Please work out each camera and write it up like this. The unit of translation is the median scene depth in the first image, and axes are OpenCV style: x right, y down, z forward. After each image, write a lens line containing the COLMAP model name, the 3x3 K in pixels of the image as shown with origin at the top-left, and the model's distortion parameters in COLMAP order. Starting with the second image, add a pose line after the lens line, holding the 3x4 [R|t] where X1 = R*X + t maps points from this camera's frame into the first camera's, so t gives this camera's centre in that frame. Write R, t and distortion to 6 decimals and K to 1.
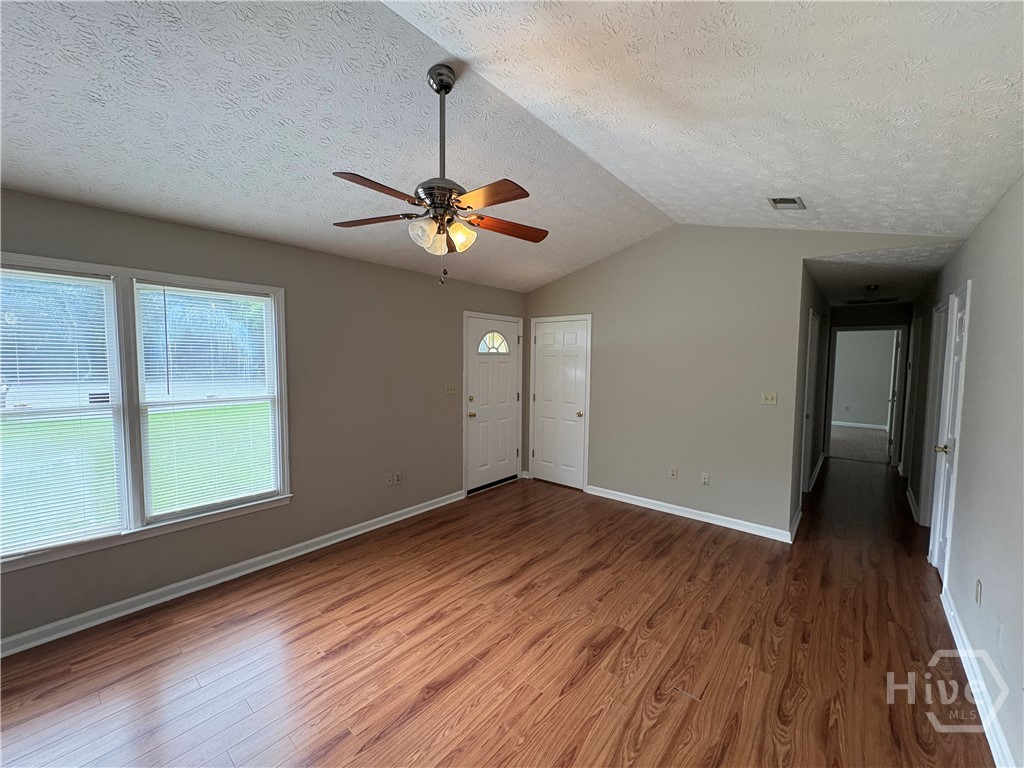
lens RADIAL K [[406.9, 0, 513.4], [0, 406.9, 385.2], [0, 0, 1]] dist [-0.002789, 0.000025]
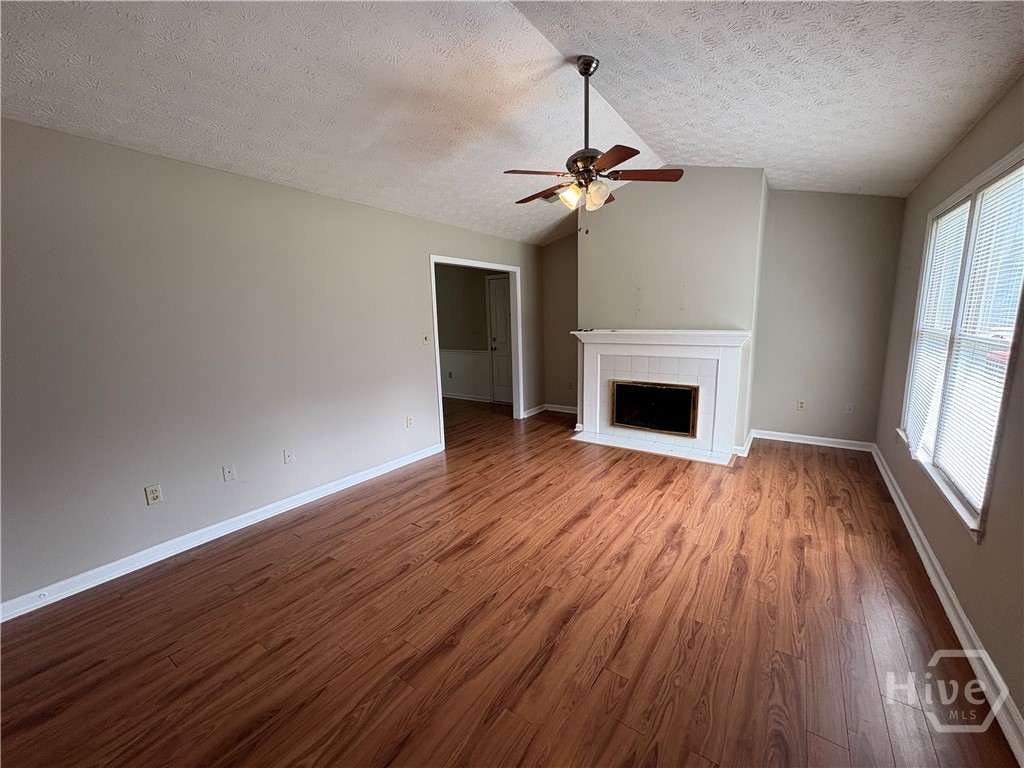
lens RADIAL K [[406.9, 0, 513.4], [0, 406.9, 385.2], [0, 0, 1]] dist [-0.002789, 0.000025]
pose [[-0.995100, 0.032349, -0.093435, 0.145782], [0.009775, 0.972523, 0.232603, -0.063795], [0.098392, 0.230550, -0.968073, 1.777727]]
